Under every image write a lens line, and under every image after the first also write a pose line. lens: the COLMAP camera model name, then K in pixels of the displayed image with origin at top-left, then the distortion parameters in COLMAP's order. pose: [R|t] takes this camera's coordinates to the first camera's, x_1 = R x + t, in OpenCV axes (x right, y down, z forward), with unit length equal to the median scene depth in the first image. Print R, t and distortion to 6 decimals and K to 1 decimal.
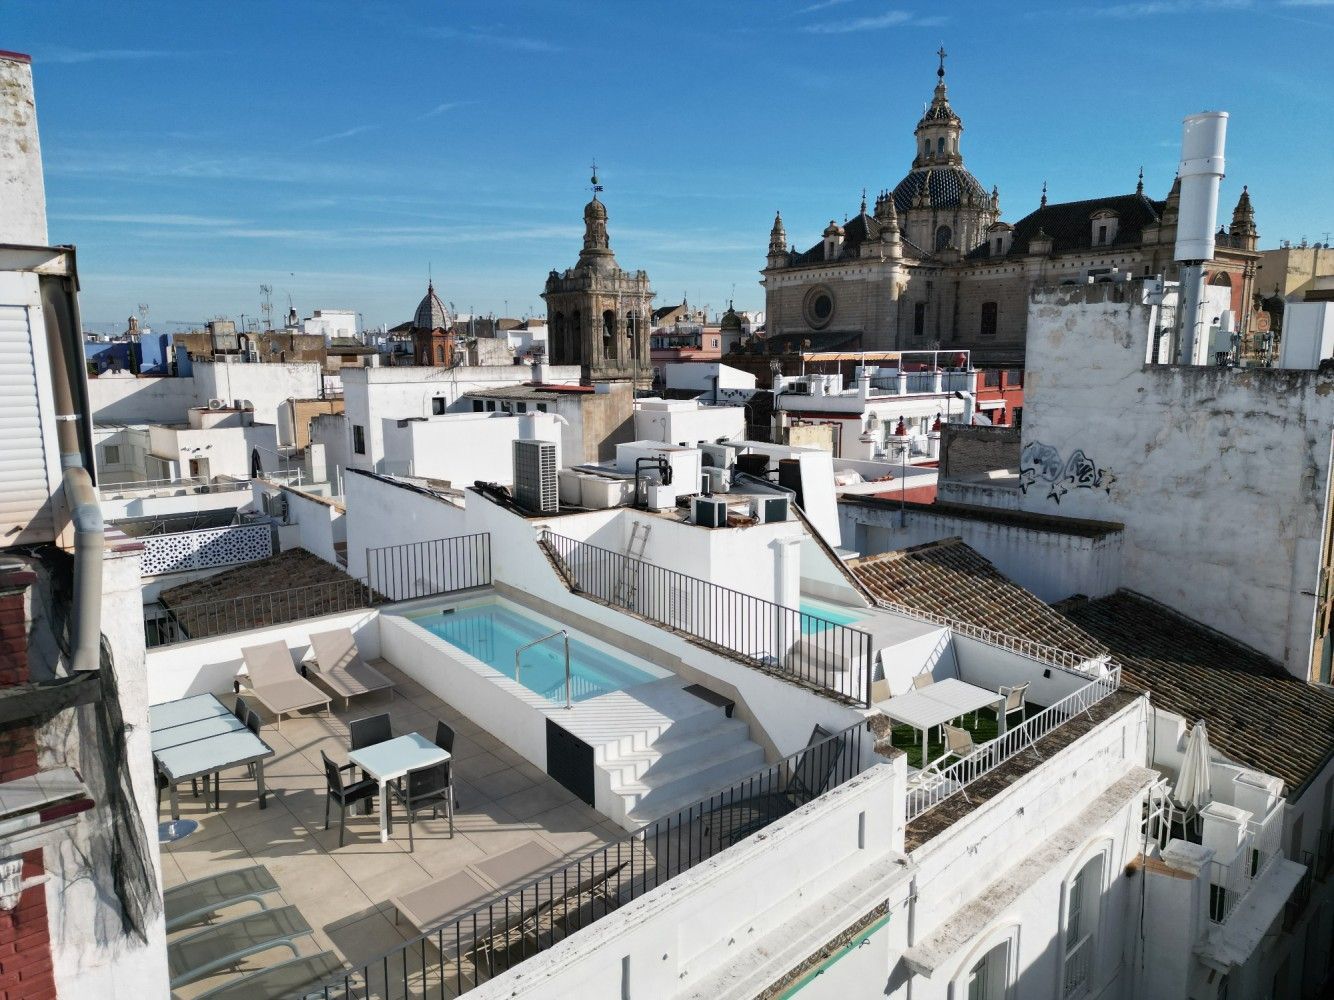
lens RADIAL K [[933.0, 0, 667.0], [0, 933.0, 500.0], [0, 0, 1]] dist [0.104033, -0.108546]
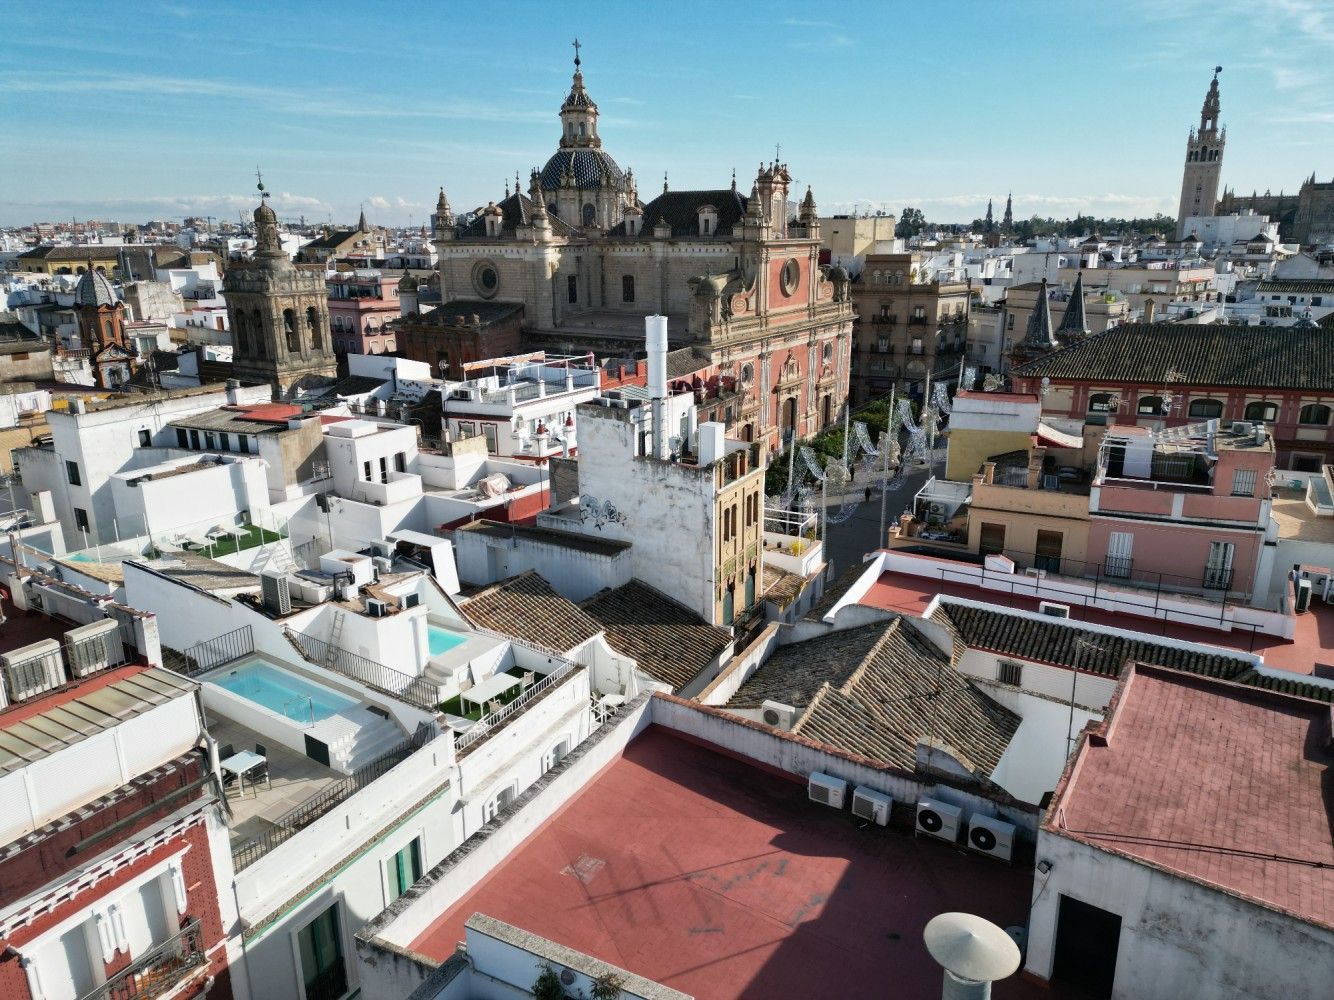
lens RADIAL K [[933.0, 0, 667.0], [0, 933.0, 500.0], [0, 0, 1]] dist [0.104033, -0.108546]
pose [[0.951245, -0.084733, 0.296569, 0.016688], [0.049385, 0.990962, 0.124723, -0.123259], [-0.304457, -0.103996, 0.946832, -0.301292]]
